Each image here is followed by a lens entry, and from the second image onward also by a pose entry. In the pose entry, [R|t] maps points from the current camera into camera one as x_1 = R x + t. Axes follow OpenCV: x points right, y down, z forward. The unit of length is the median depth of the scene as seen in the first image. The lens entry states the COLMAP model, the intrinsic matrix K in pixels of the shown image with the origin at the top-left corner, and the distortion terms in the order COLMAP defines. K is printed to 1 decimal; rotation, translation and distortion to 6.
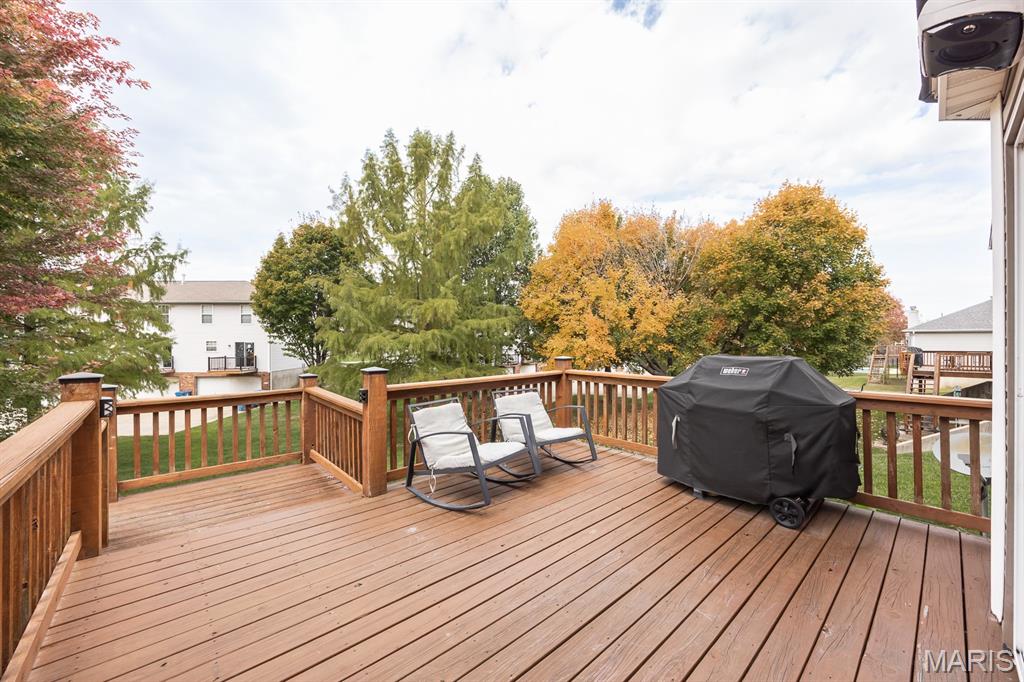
lens RADIAL K [[382.9, 0, 517.7], [0, 382.9, 340.8], [0, 0, 1]] dist [-0.000631, 0.000008]
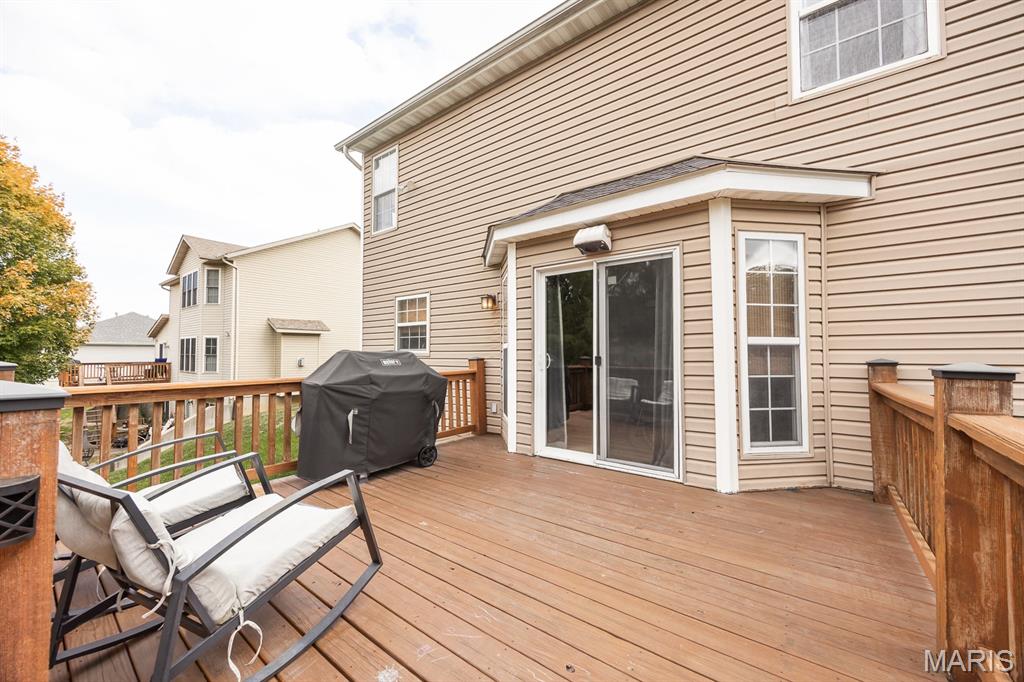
lens RADIAL K [[402.8, 0, 516.4], [0, 402.8, 344.7], [0, 0, 1]] dist [-0.002871, -0.000116]
pose [[-0.175387, 0.028251, 0.984094, -0.719953], [-0.000169, 0.999587, -0.028726, 0.056241], [-0.984500, -0.005205, -0.175310, 0.772633]]
